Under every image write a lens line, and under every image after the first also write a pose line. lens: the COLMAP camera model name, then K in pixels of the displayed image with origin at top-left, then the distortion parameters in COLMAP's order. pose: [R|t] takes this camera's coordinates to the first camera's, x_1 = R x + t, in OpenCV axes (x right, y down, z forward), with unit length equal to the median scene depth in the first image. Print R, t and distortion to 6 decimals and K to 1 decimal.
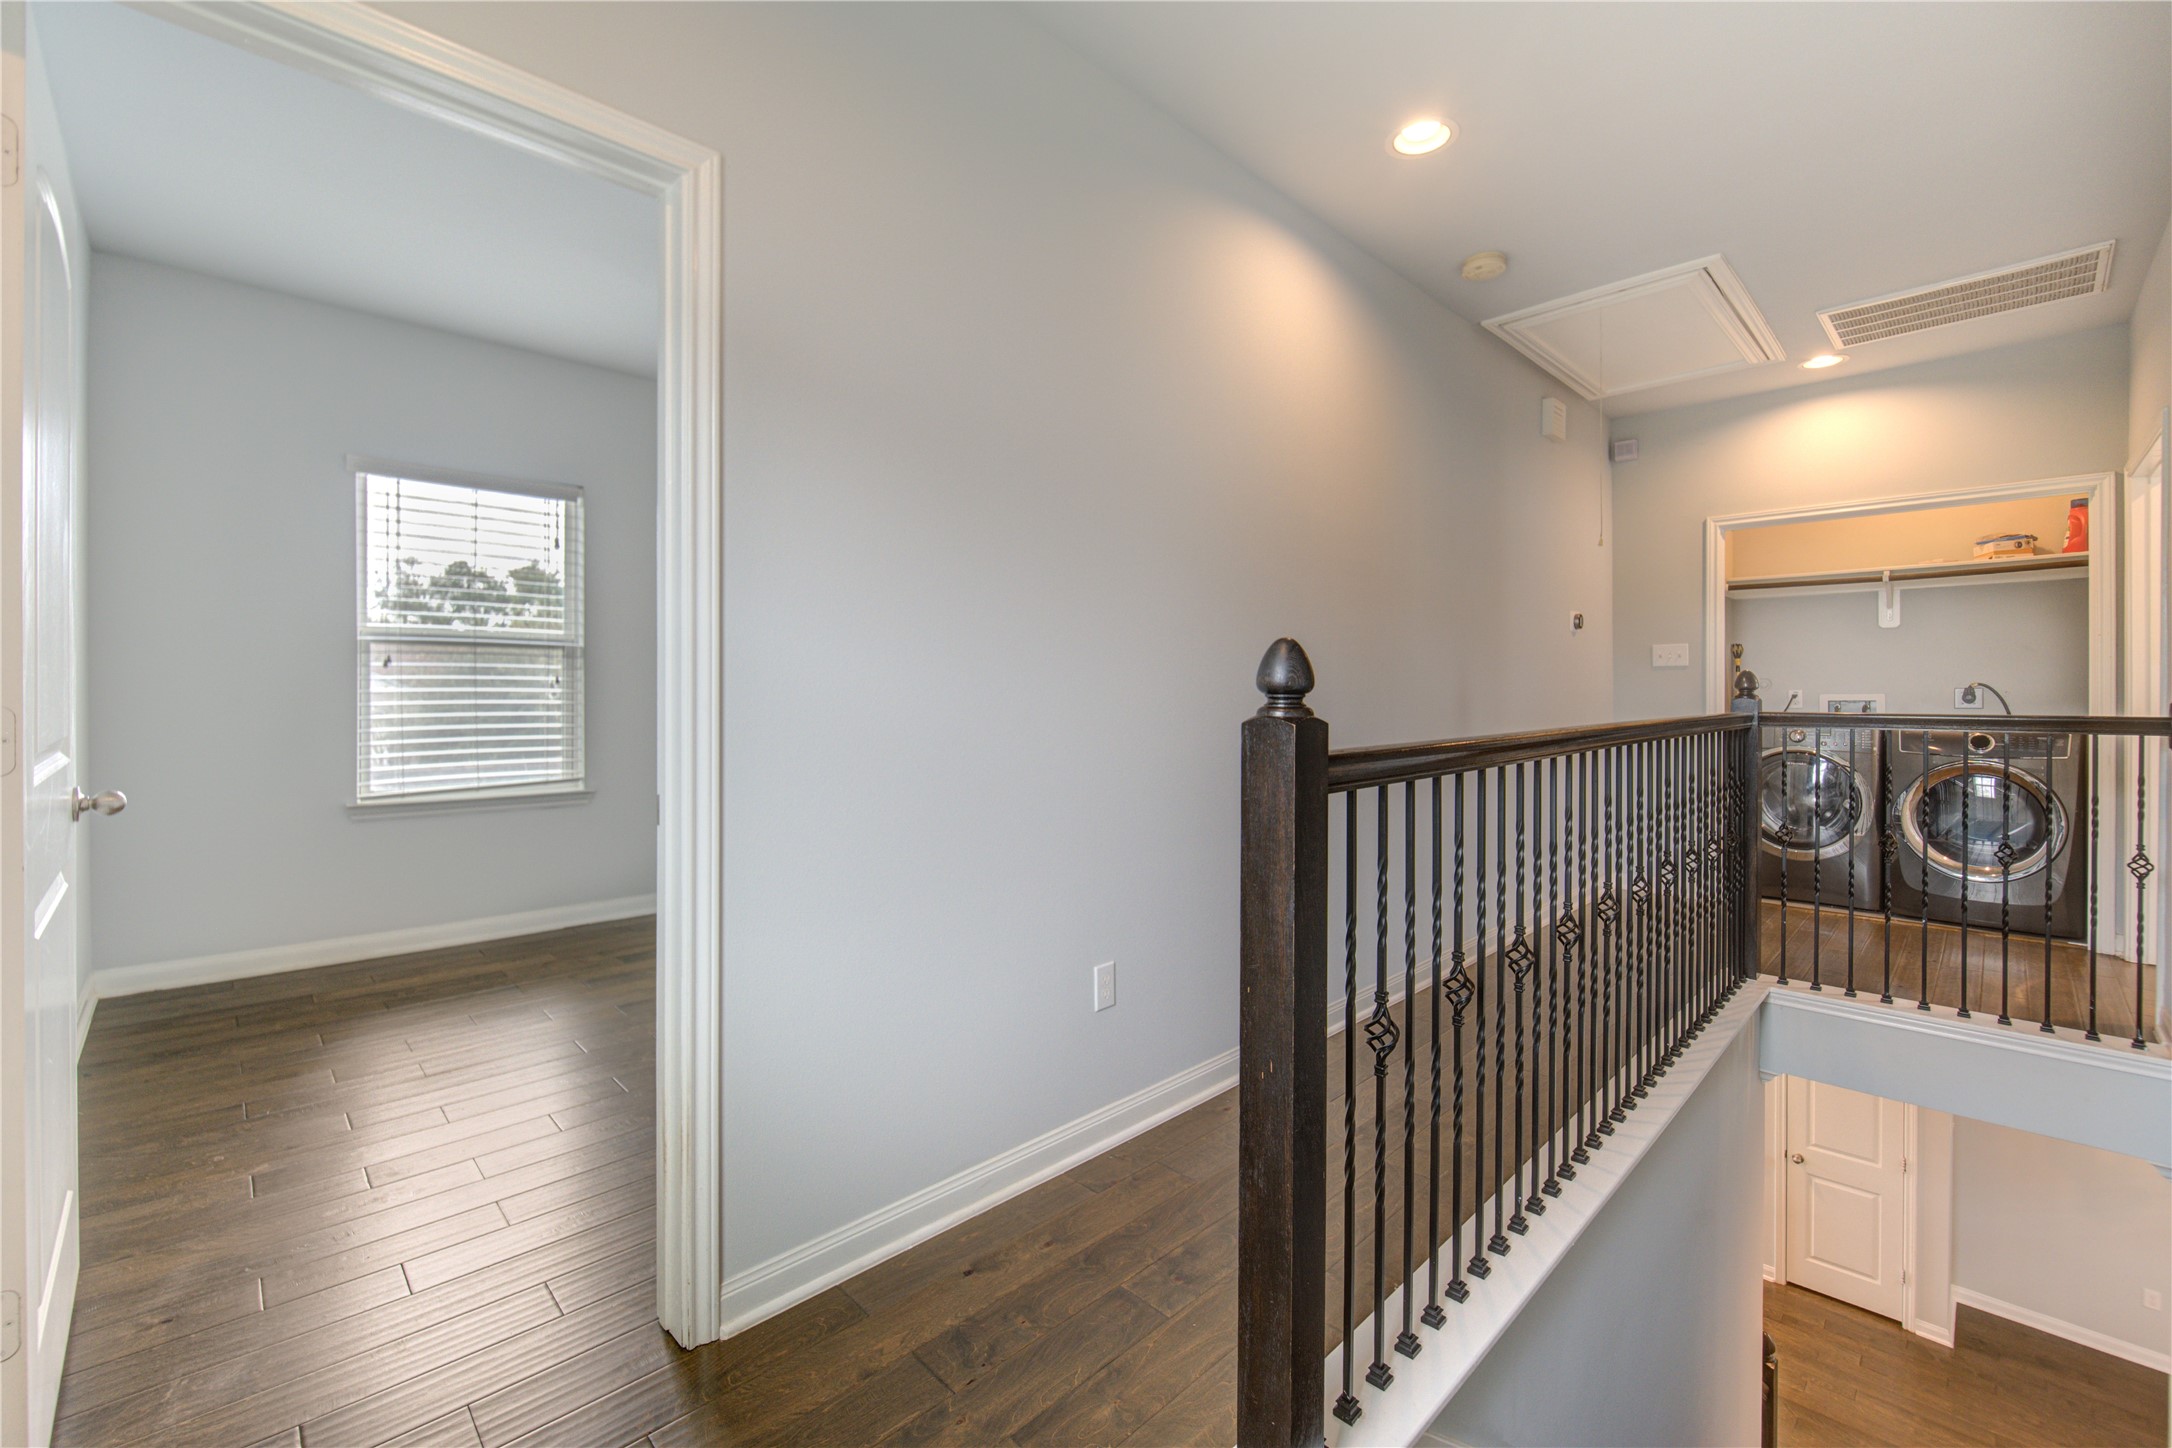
lens RADIAL K [[903.2, 0, 1098.1], [0, 903.2, 709.2], [0, 0, 1]] dist [-0.007270, 0.000045]
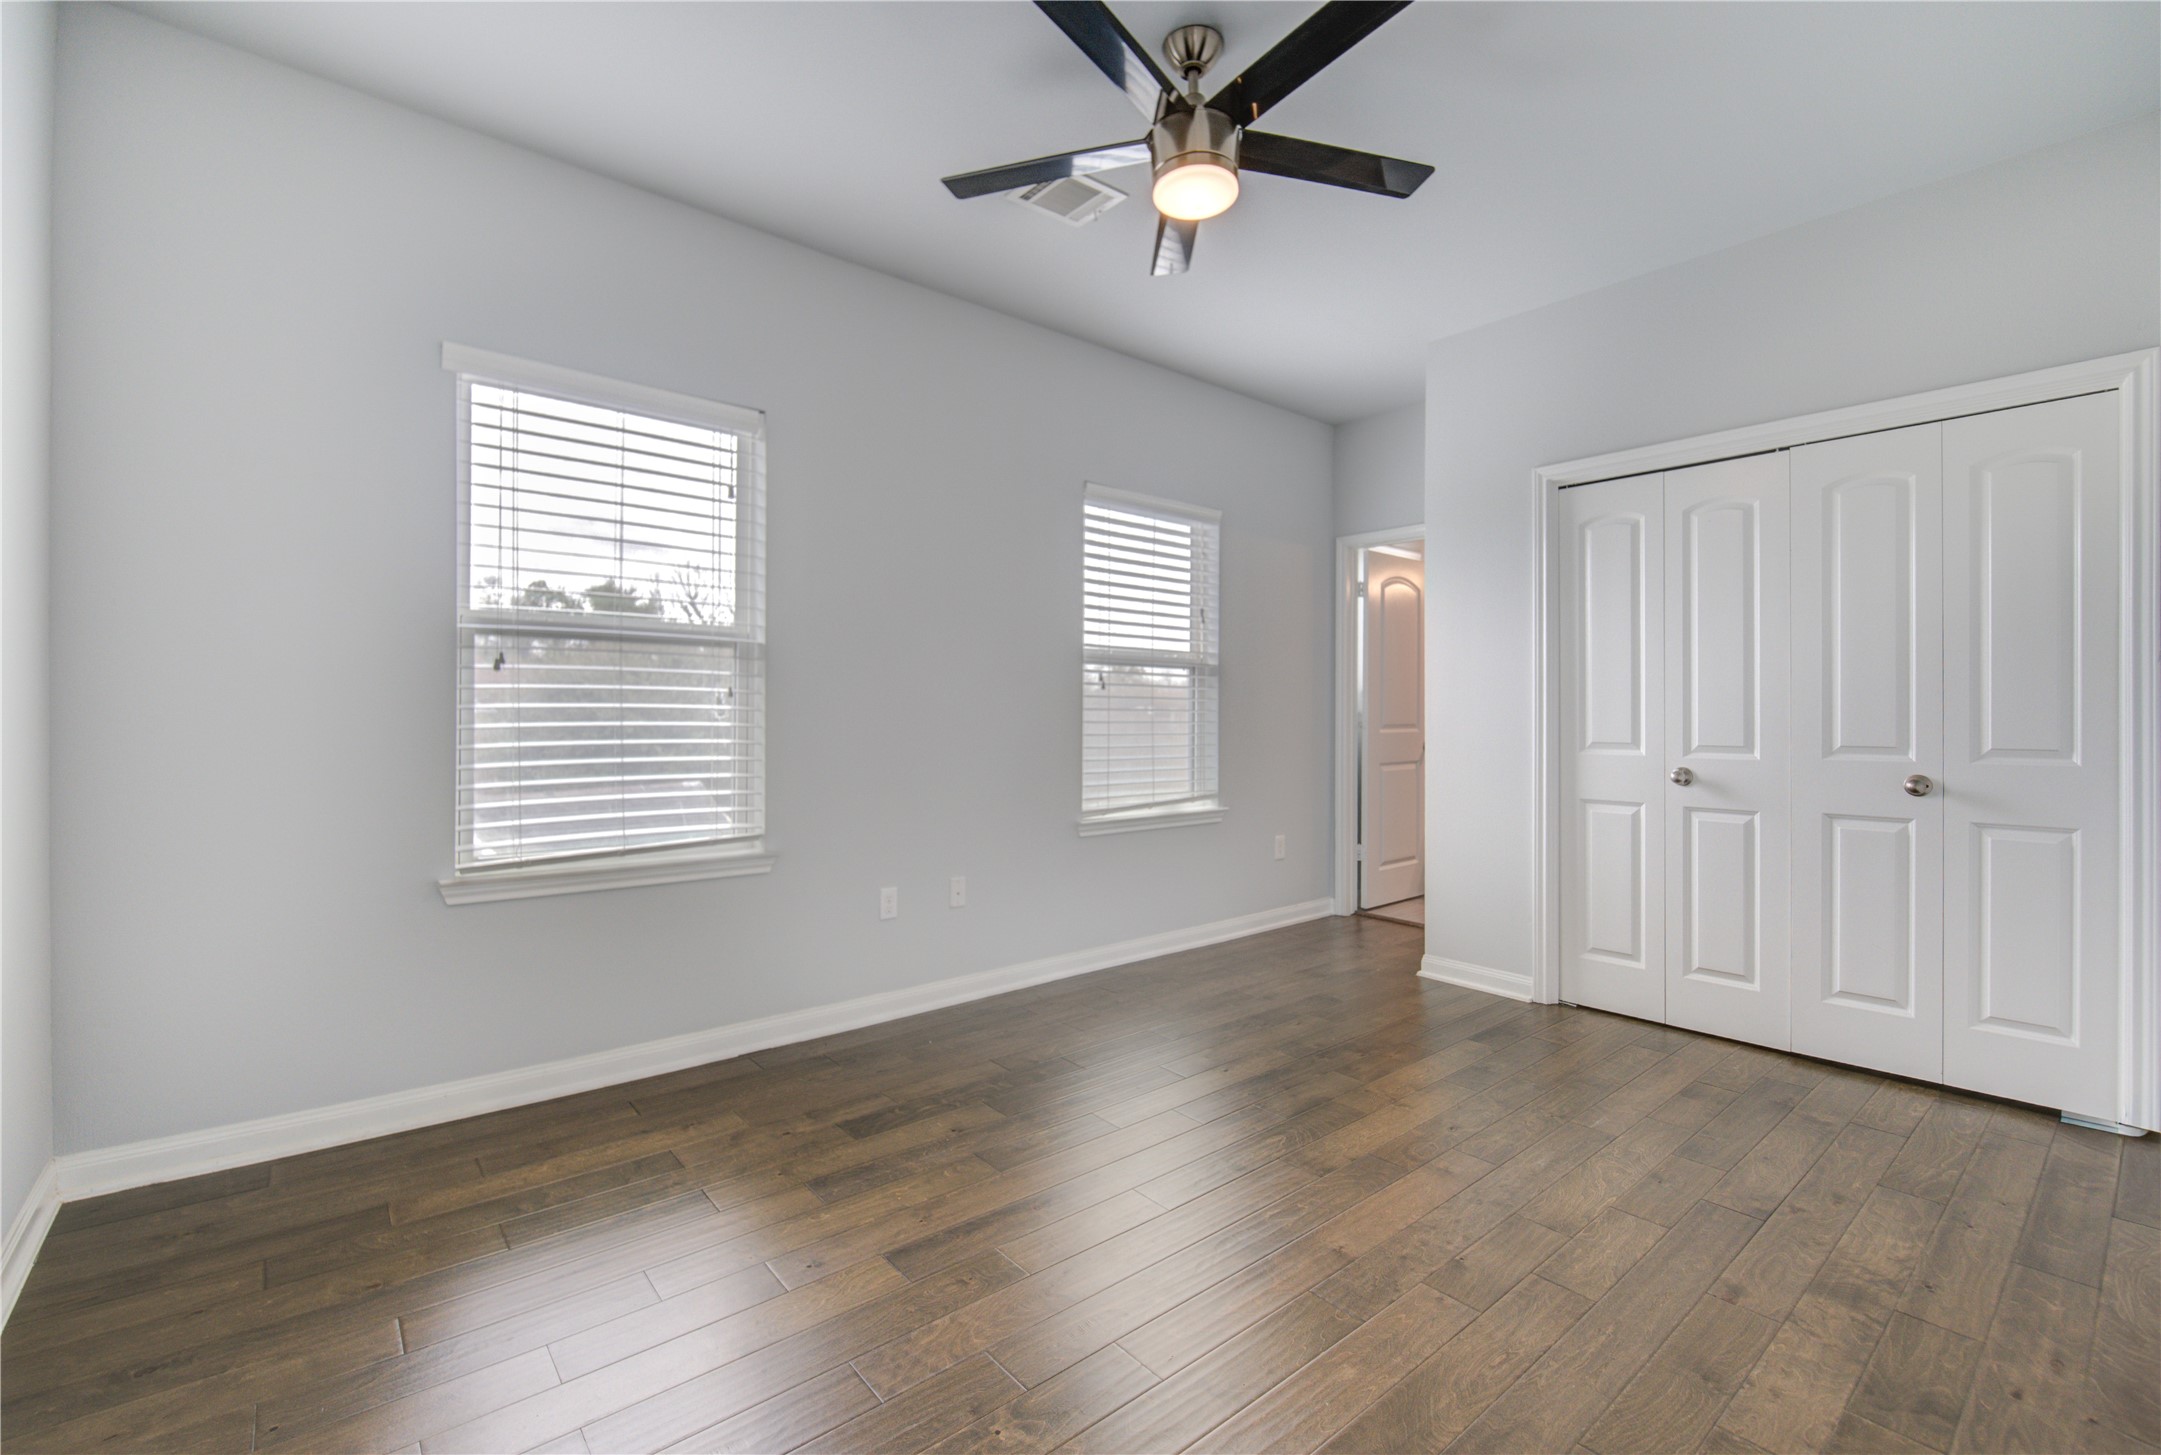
lens RADIAL K [[940.1, 0, 1075.3], [0, 940.1, 730.0], [0, 0, 1]] dist [-0.004163, -0.000057]
pose [[0.995517, 0.005359, -0.094431, -0.272799], [-0.005574, 0.999982, -0.002019, -0.003459], [0.094418, 0.002537, 0.995529, 0.316989]]
